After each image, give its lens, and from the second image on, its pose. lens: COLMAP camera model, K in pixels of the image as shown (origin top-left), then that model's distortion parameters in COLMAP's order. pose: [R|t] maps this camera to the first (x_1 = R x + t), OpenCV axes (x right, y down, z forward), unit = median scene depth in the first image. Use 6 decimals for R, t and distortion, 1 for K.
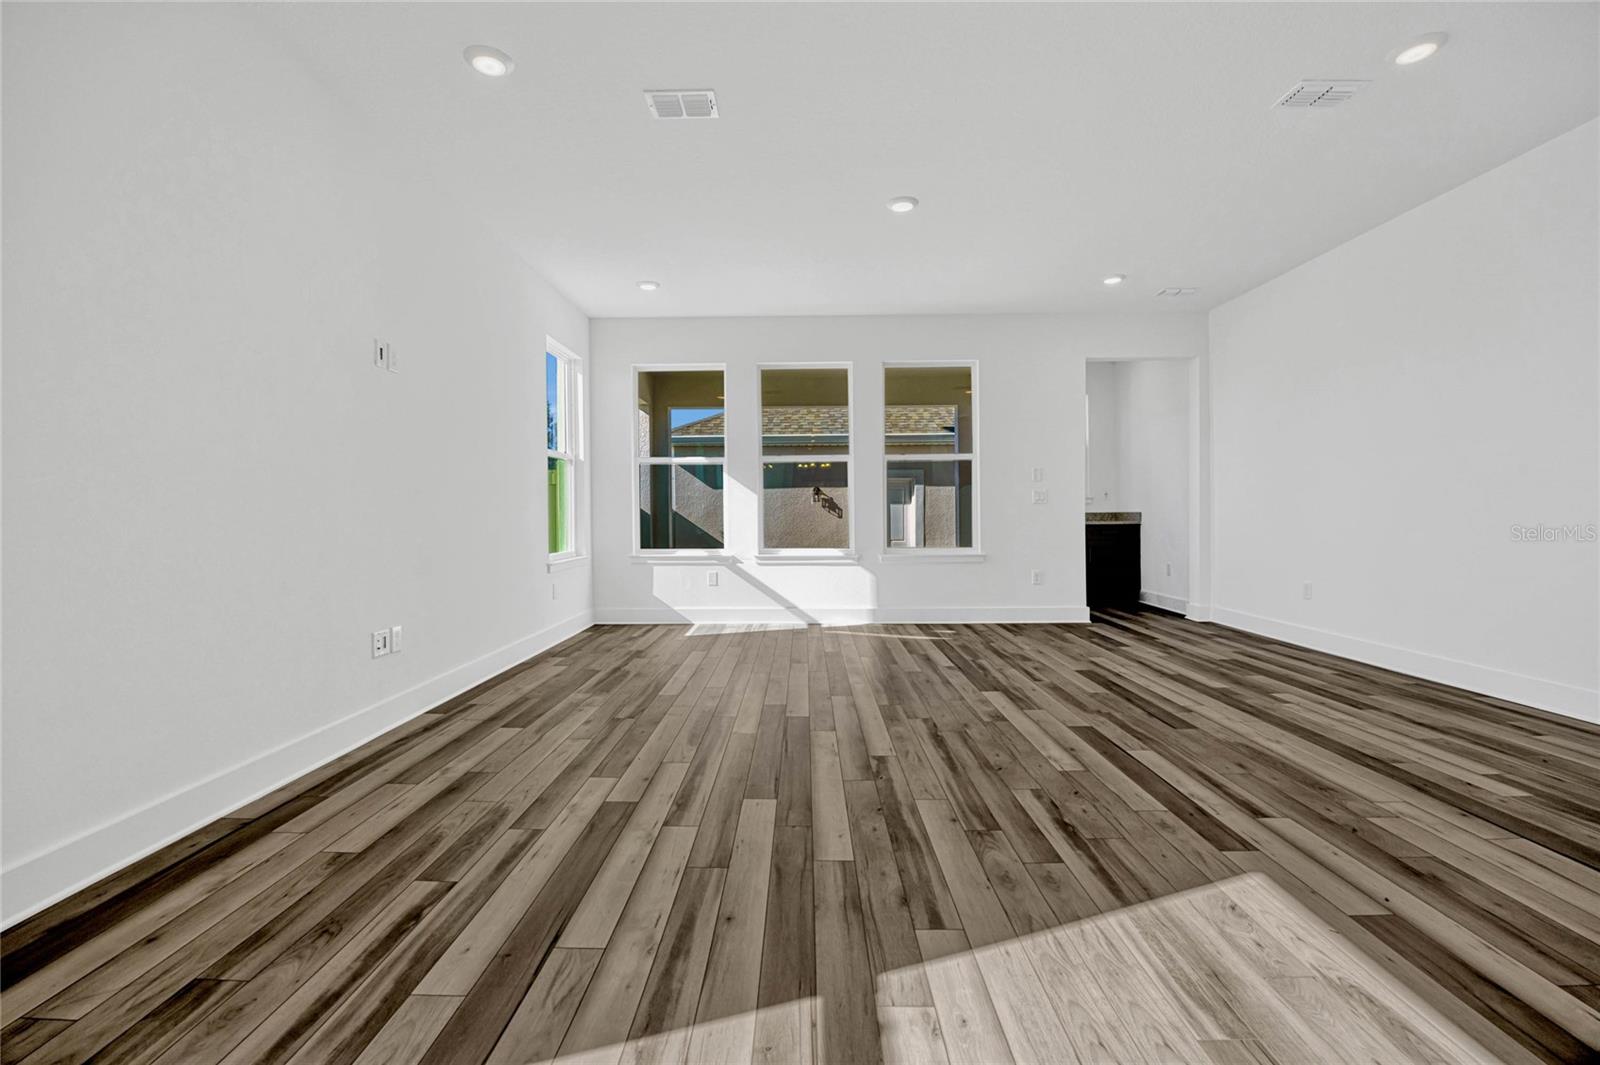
lens RADIAL K [[706.9, 0, 796.2], [0, 706.9, 520.7], [0, 0, 1]] dist [-0.006999, -0.000197]
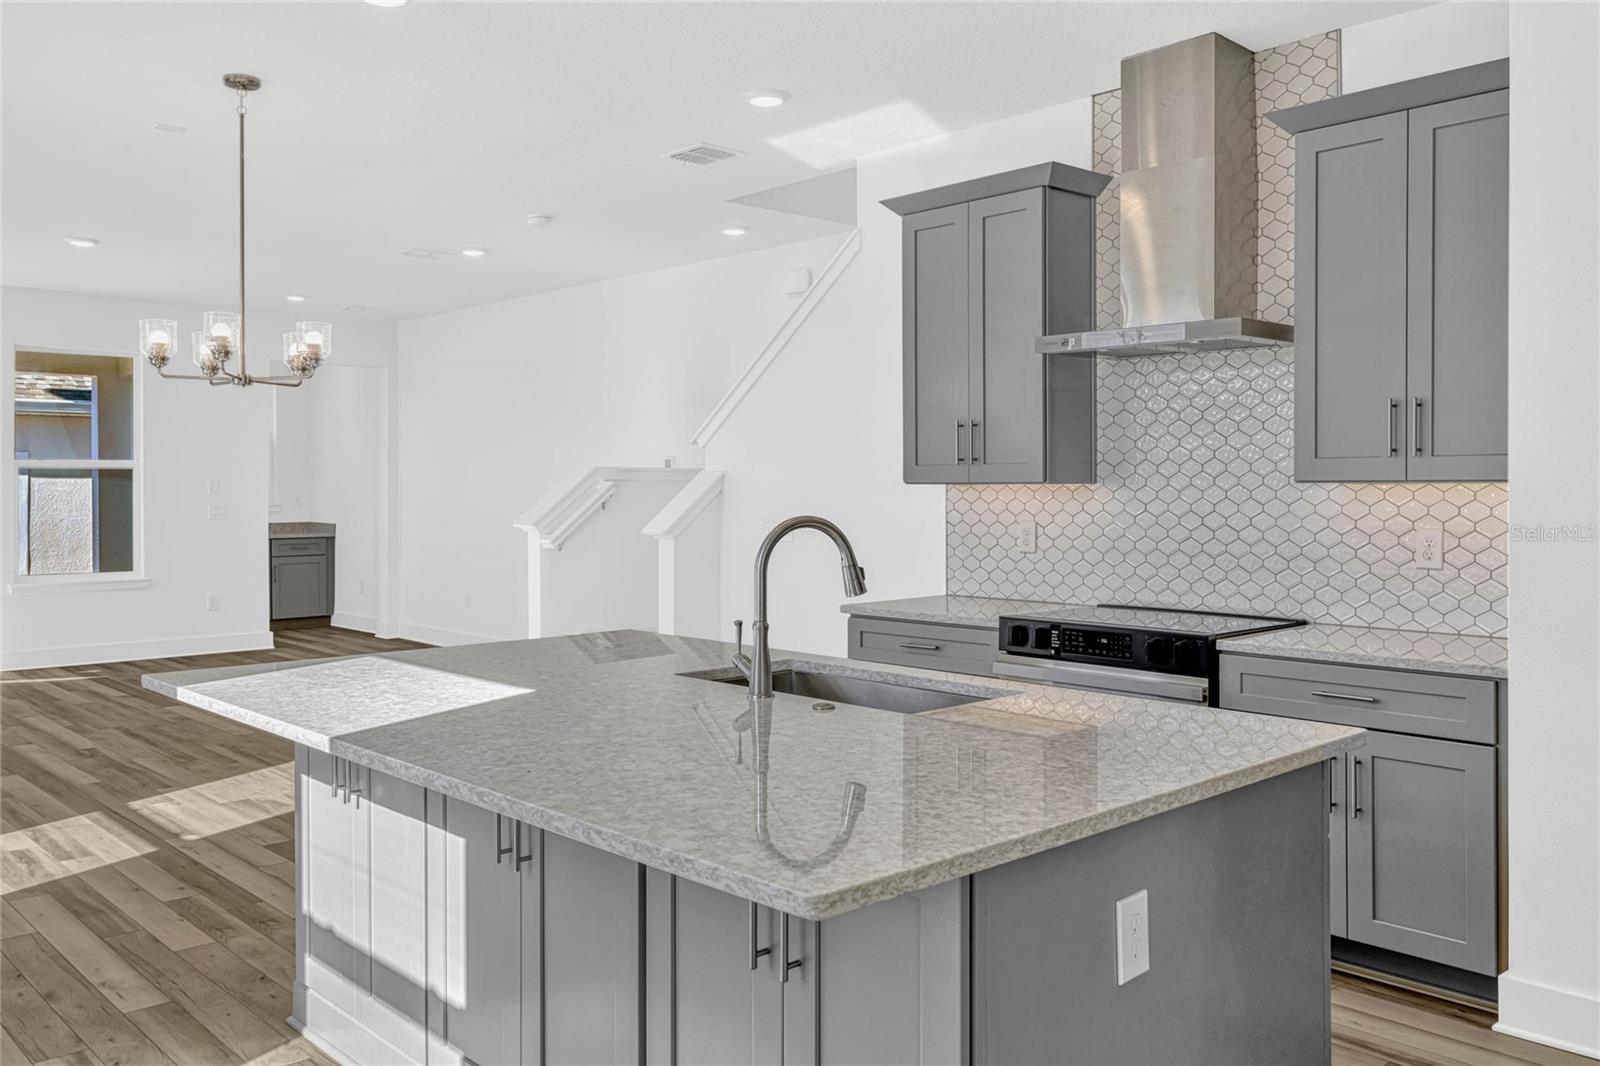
lens RADIAL K [[1351.8, 0, 808.7], [0, 1351.8, 487.0], [0, 0, 1]] dist [0.036199, 0.001354]
pose [[0.729670, 0.007123, 0.683762, -0.281845], [0.000927, 0.999935, -0.011406, -0.044151], [-0.683798, 0.008957, 0.729616, -0.755502]]
